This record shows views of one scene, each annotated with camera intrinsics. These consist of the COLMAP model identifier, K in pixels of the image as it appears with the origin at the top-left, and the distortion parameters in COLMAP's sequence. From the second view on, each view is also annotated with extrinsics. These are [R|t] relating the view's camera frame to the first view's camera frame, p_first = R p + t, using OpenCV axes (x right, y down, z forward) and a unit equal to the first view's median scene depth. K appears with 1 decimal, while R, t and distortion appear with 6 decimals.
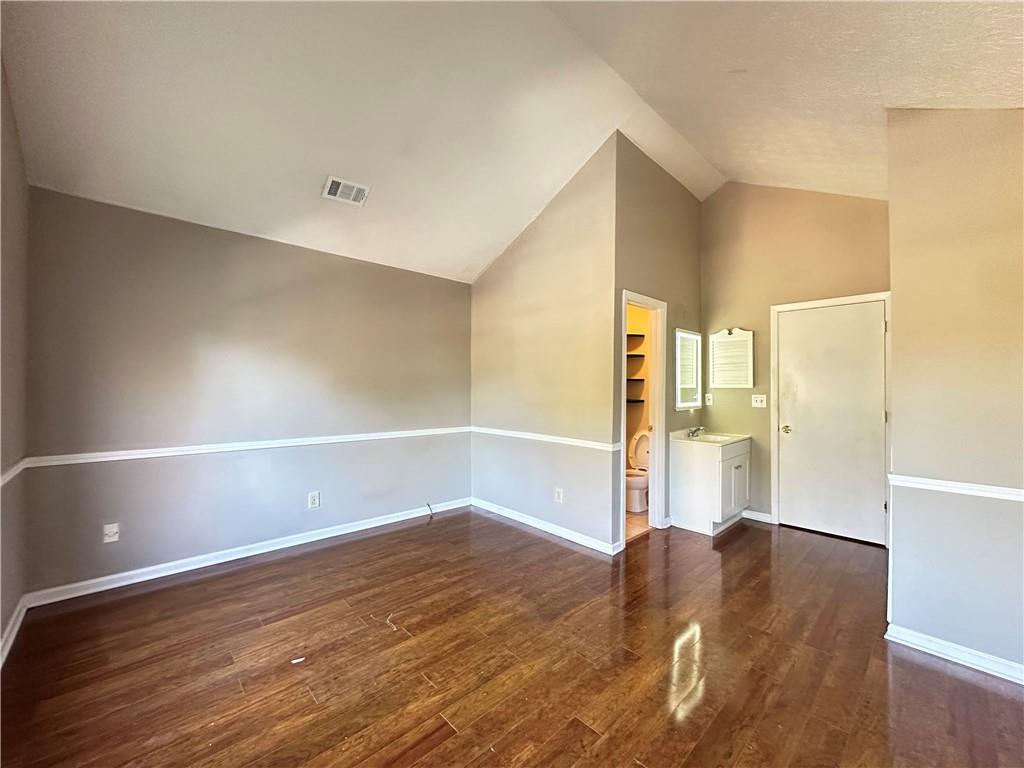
lens RADIAL K [[410.2, 0, 516.0], [0, 410.2, 386.5], [0, 0, 1]] dist [-0.002939, 0.000001]
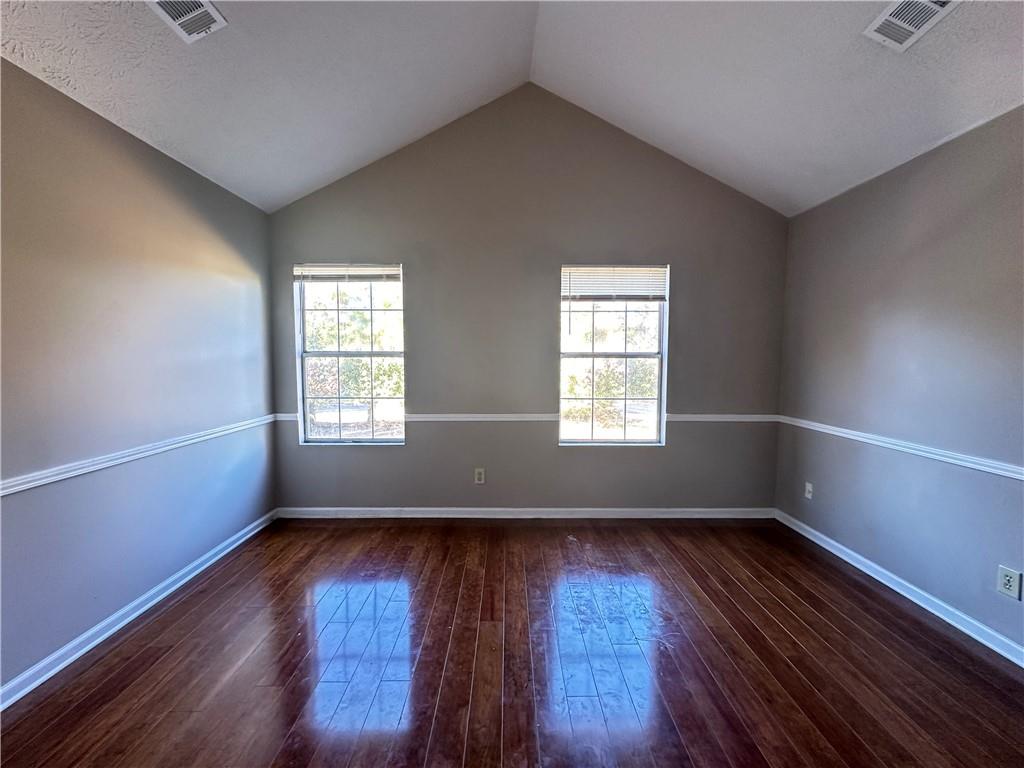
lens RADIAL K [[410.2, 0, 516.5], [0, 410.2, 389.0], [0, 0, 1]] dist [-0.002939, 0.000001]
pose [[-0.686012, 0.044527, -0.726226, 0.600745], [-0.002381, 0.997983, 0.063439, -0.009779], [0.727586, 0.045249, -0.684523, 1.637216]]
